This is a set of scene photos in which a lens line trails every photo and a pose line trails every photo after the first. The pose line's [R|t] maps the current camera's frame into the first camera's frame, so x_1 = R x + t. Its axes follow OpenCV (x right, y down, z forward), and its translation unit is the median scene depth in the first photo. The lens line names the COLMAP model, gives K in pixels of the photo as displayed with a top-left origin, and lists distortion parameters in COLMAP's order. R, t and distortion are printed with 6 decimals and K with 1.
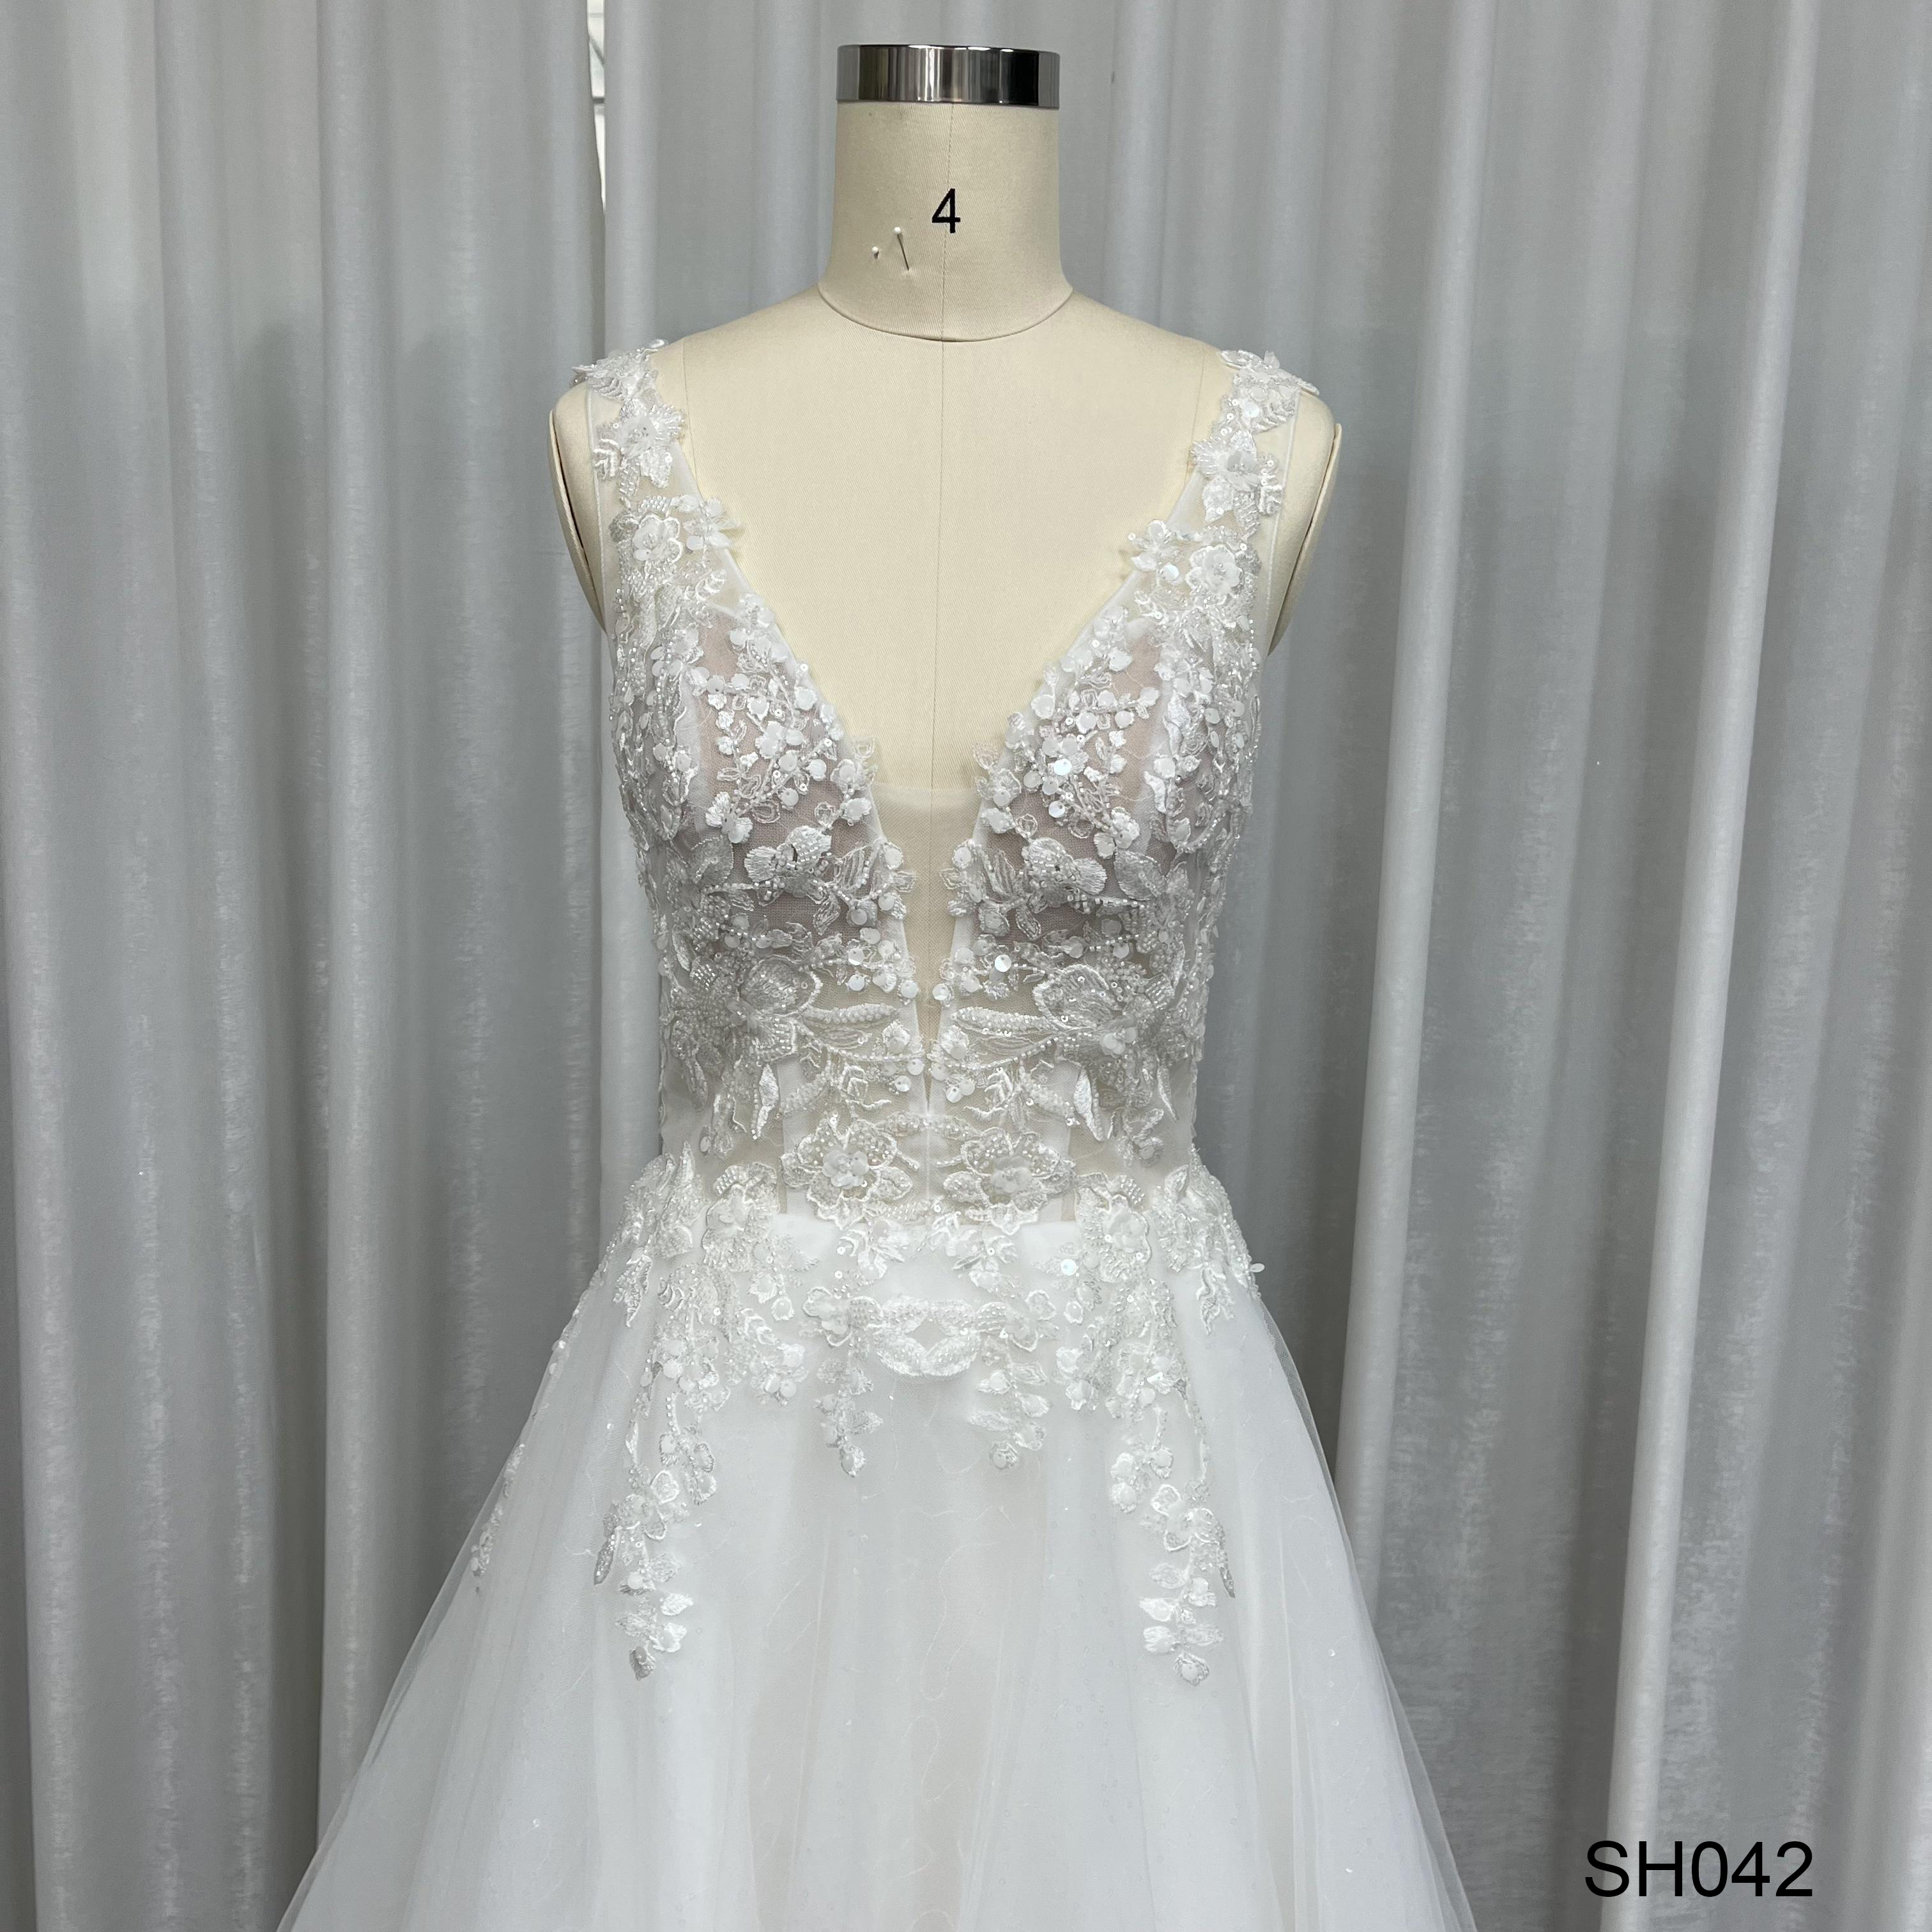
lens RADIAL K [[1998.9, 0, 972.3], [0, 1998.9, 973.0], [0, 0, 1]] dist [0.016190, 0.024905]
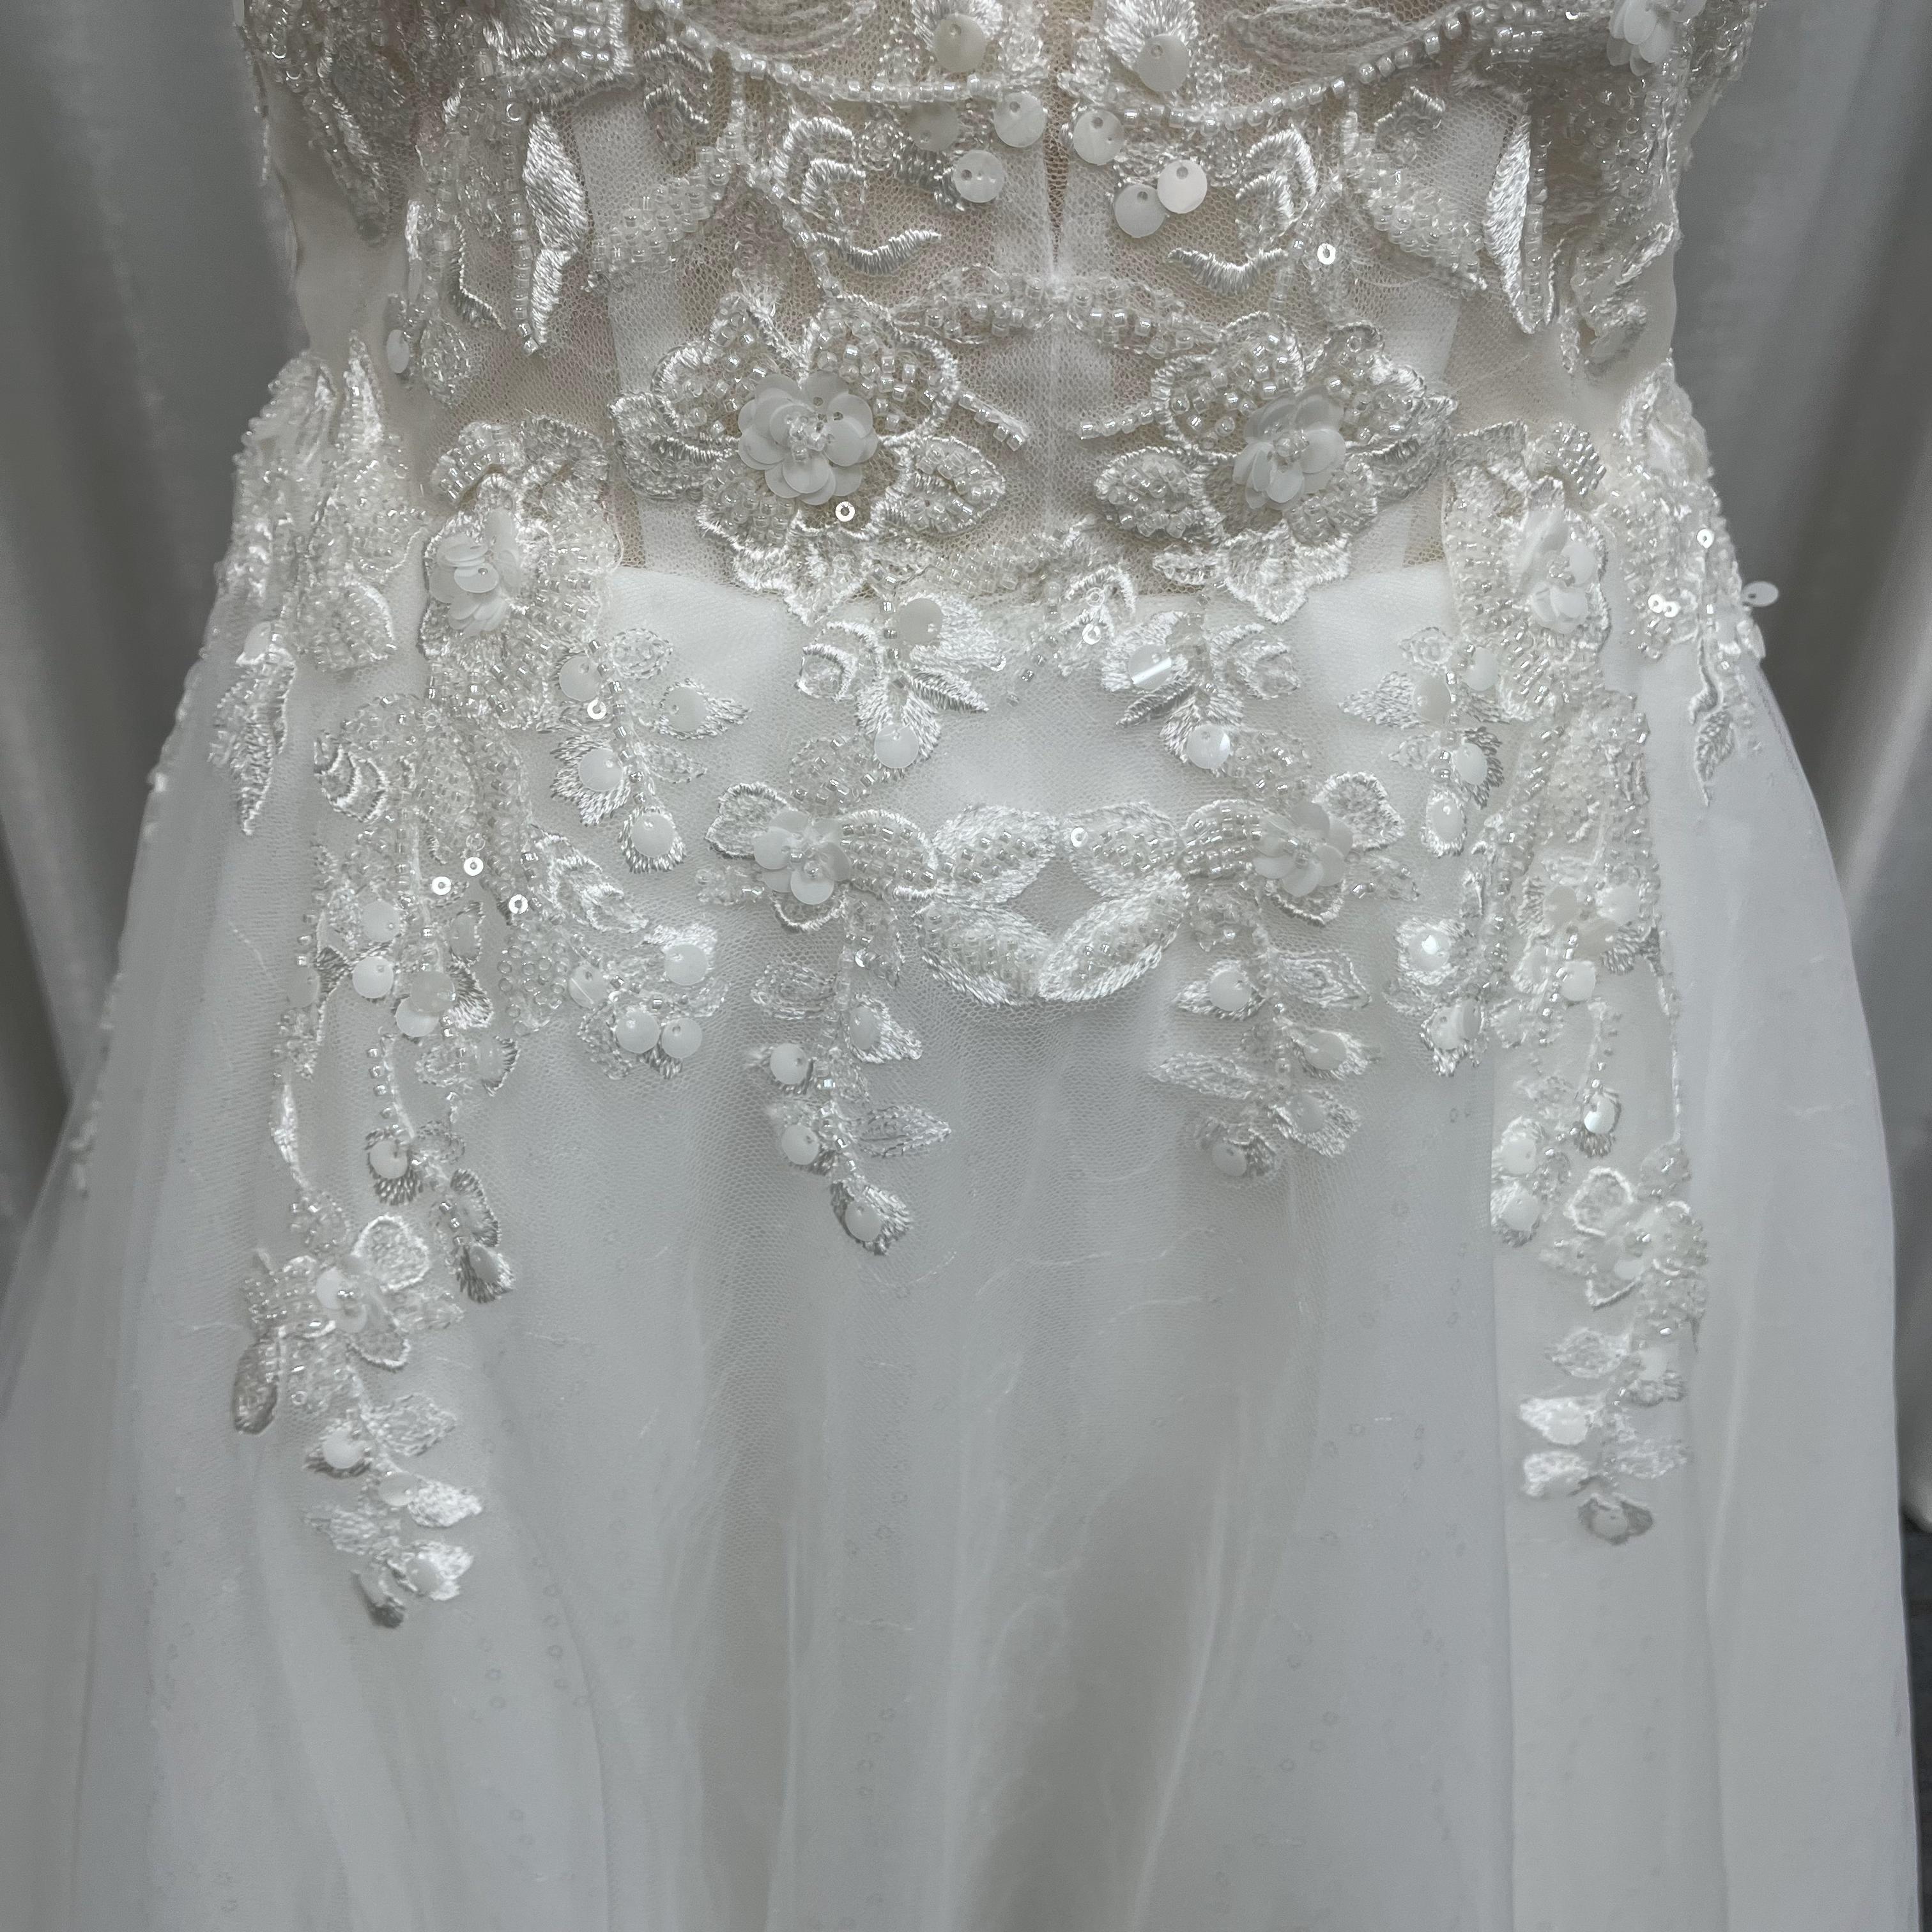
lens RADIAL K [[2009.4, 0, 971.7], [0, 2009.4, 953.7], [0, 0, 1]] dist [0.018578, -0.010214]
pose [[0.997783, -0.040234, 0.053015, -0.057087], [0.011480, 0.888686, 0.458372, 0.018480], [-0.065556, -0.456747, 0.887178, 0.654986]]
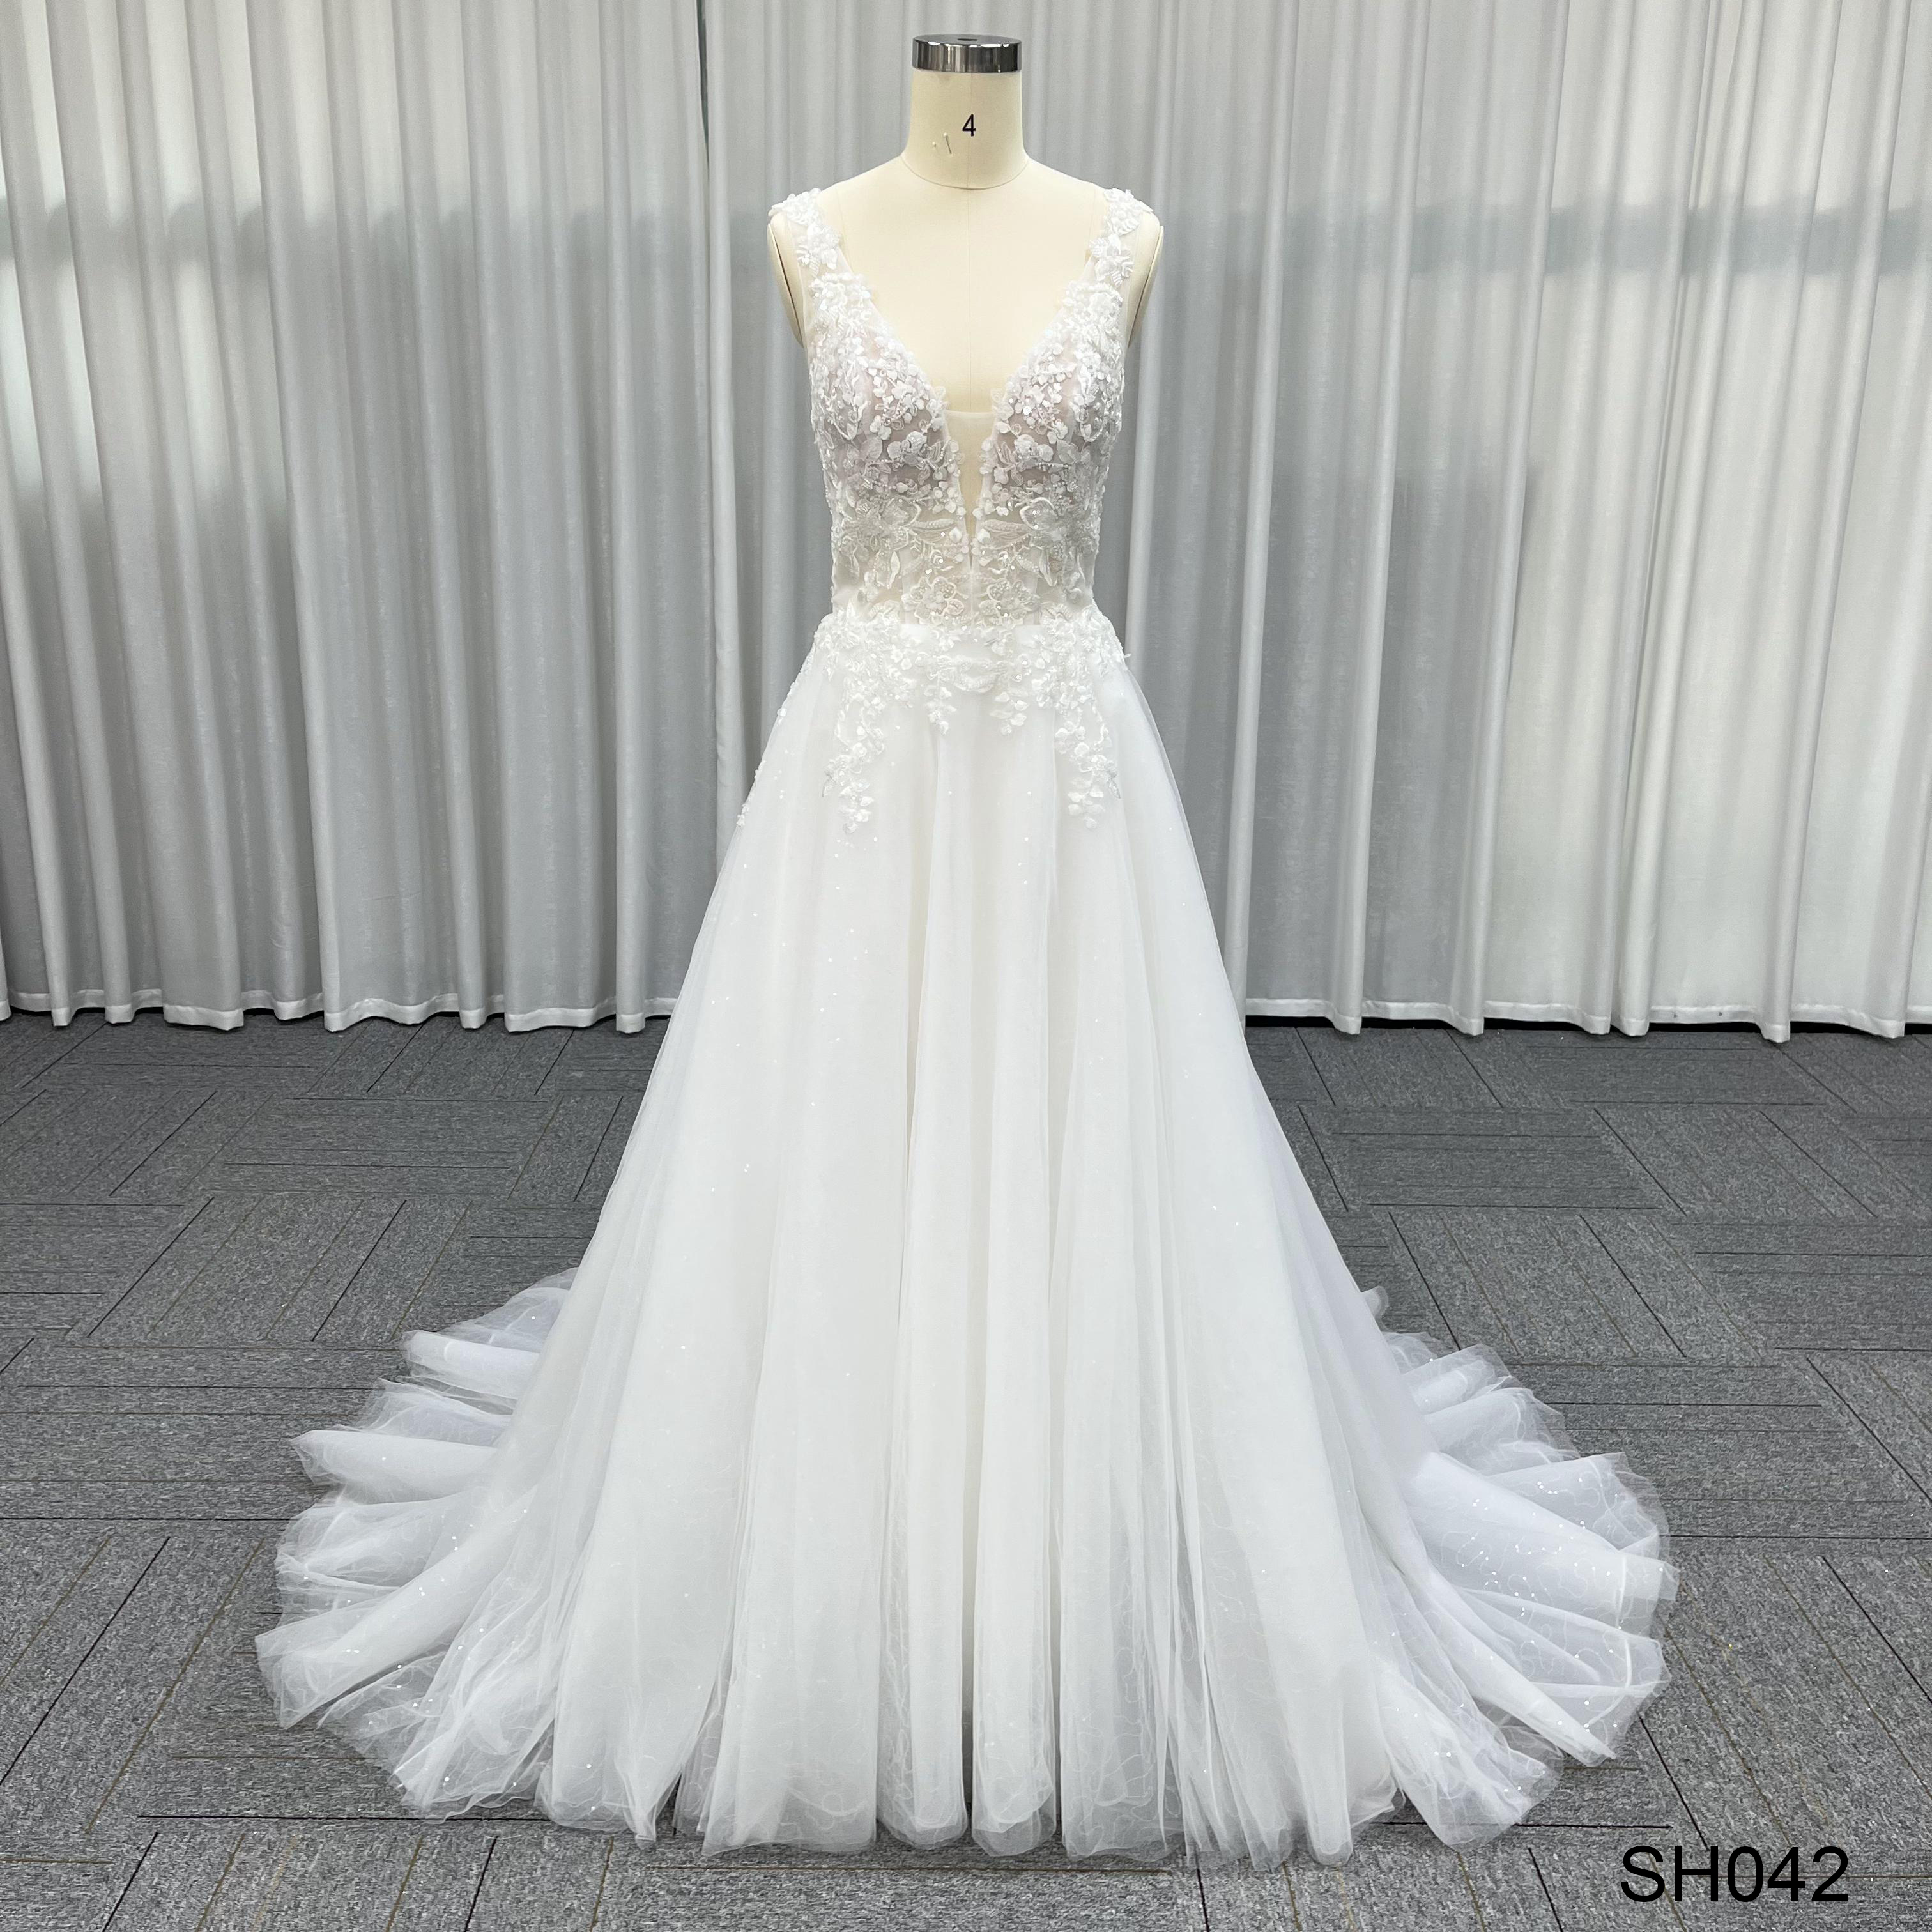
lens RADIAL K [[1979.5, 0, 964.6], [0, 1979.5, 977.3], [0, 0, 1]] dist [0.022896, -0.016020]
pose [[0.998964, -0.027901, 0.035962, -0.116558], [0.023040, 0.991361, 0.129125, 0.224592], [-0.039254, -0.128163, 0.990976, -1.146227]]
